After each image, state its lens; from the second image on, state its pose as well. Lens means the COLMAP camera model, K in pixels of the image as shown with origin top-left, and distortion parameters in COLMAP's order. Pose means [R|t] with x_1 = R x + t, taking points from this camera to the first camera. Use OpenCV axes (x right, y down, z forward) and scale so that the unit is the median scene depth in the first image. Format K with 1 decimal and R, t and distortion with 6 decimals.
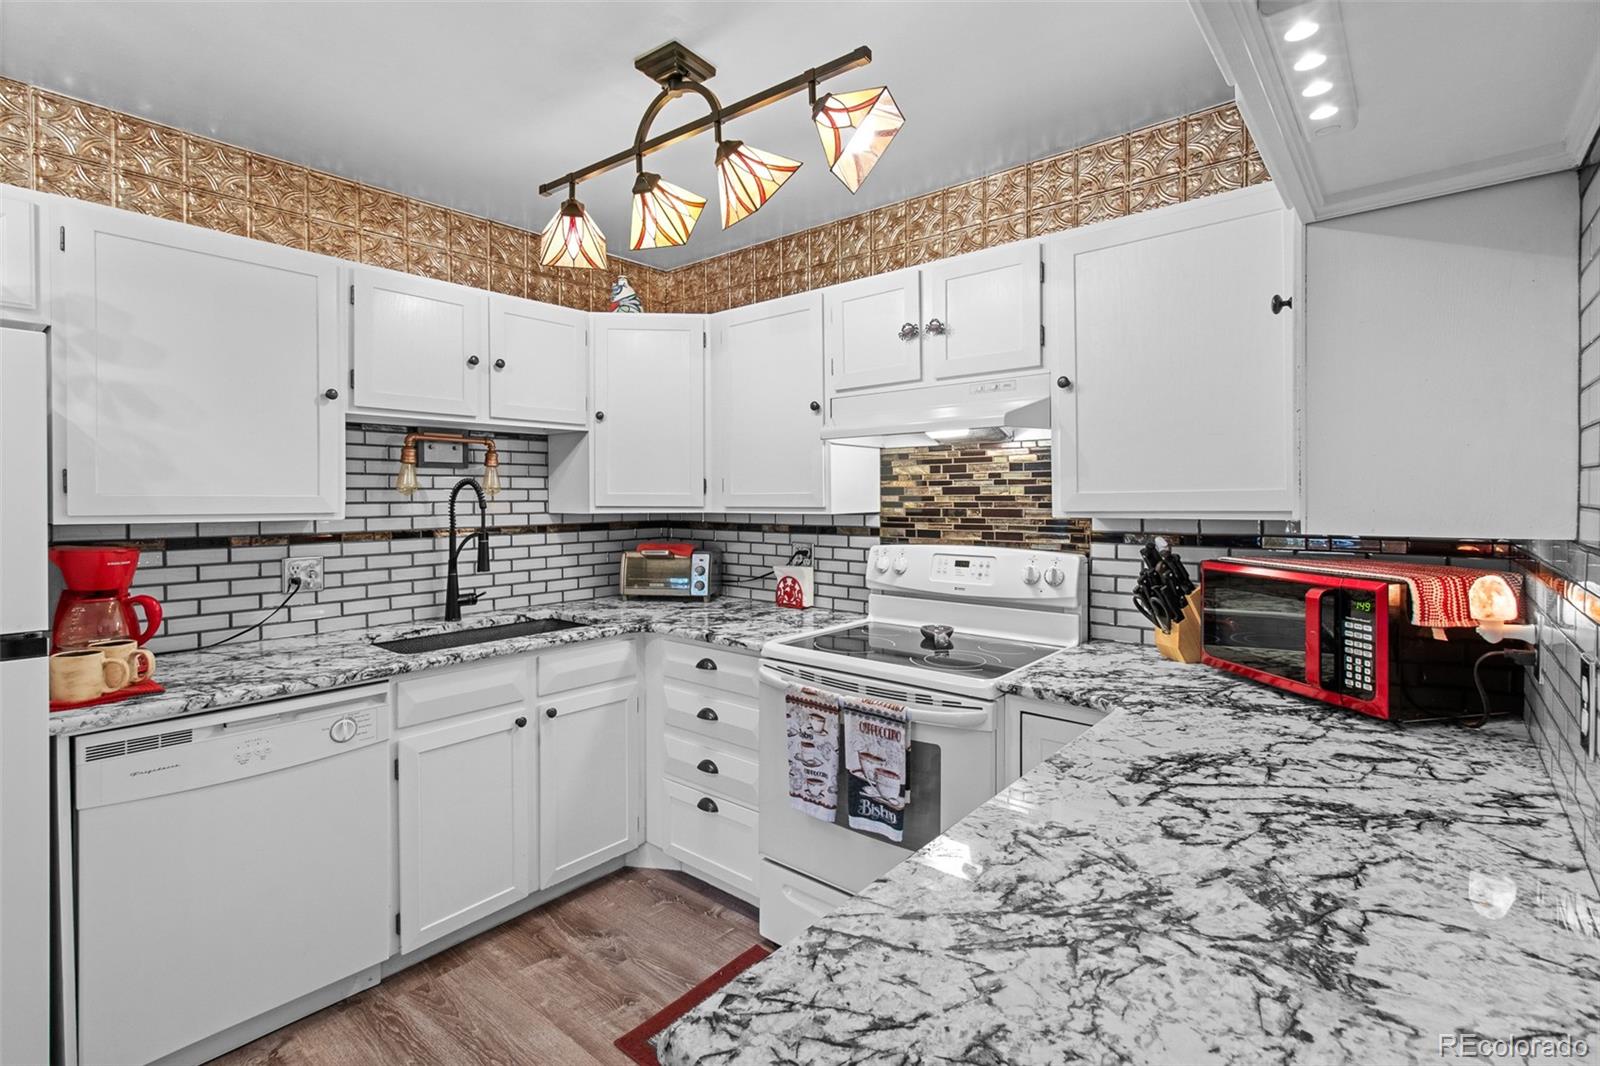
lens RADIAL K [[739.7, 0, 826.2], [0, 739.7, 518.3], [0, 0, 1]] dist [0.006106, -0.000578]
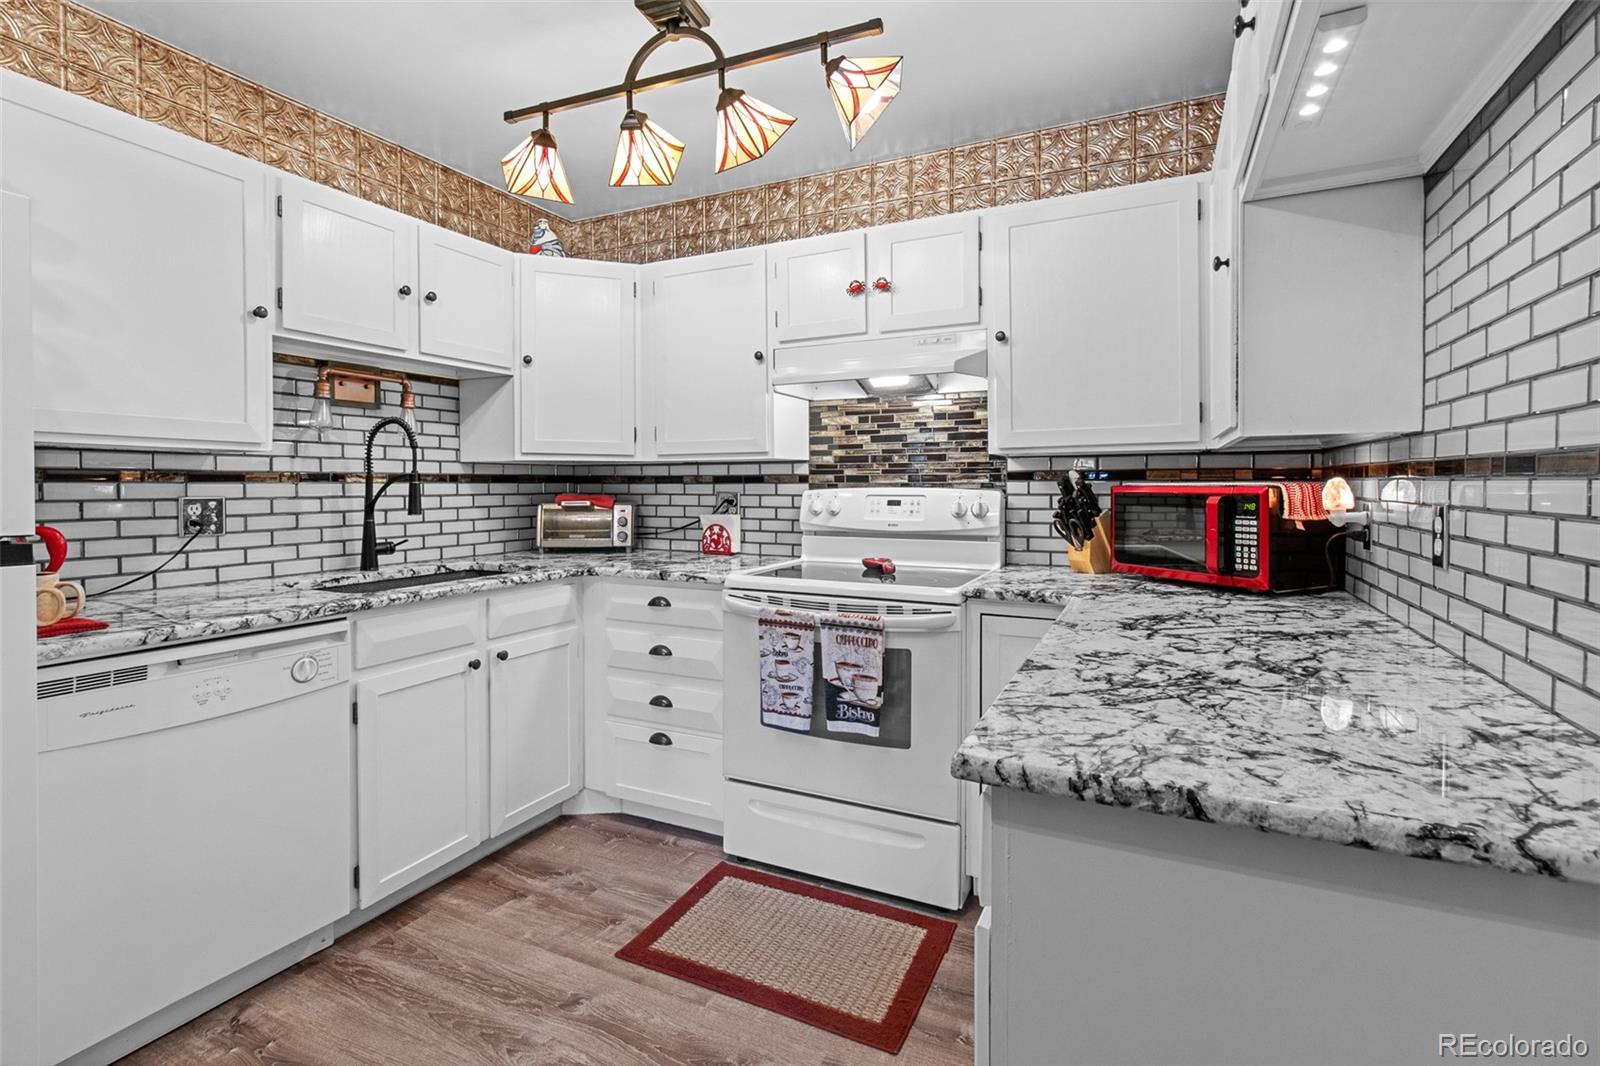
lens RADIAL K [[739.7, 0, 816.7], [0, 739.7, 513.8], [0, 0, 1]] dist [0.006106, -0.000578]
pose [[0.969284, -0.008068, 0.245810, -0.228601], [0.006866, 0.999960, 0.005747, 0.079708], [-0.245847, -0.003883, 0.969301, -0.055073]]
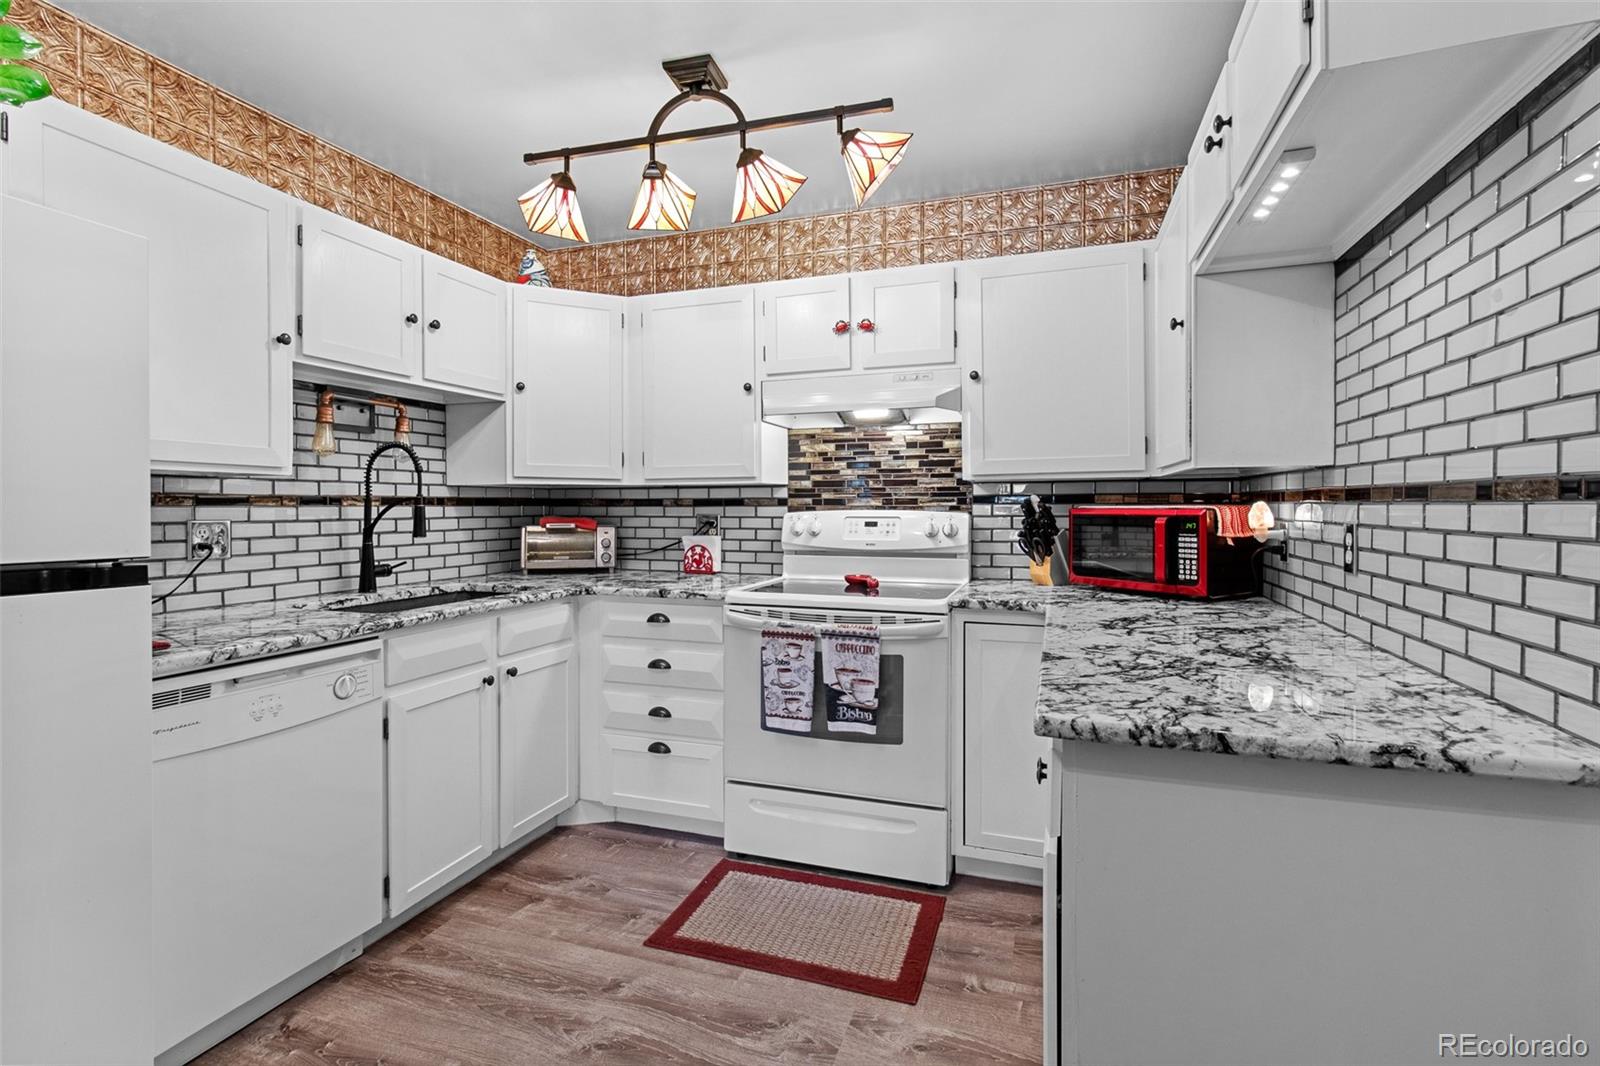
lens RADIAL K [[739.7, 0, 816.1], [0, 739.7, 533.9], [0, 0, 1]] dist [0.006106, -0.000578]
pose [[0.932663, -0.011917, 0.360552, -0.381119], [0.011186, 0.999929, 0.004113, 0.080585], [-0.360575, 0.000197, 0.932730, -0.109890]]
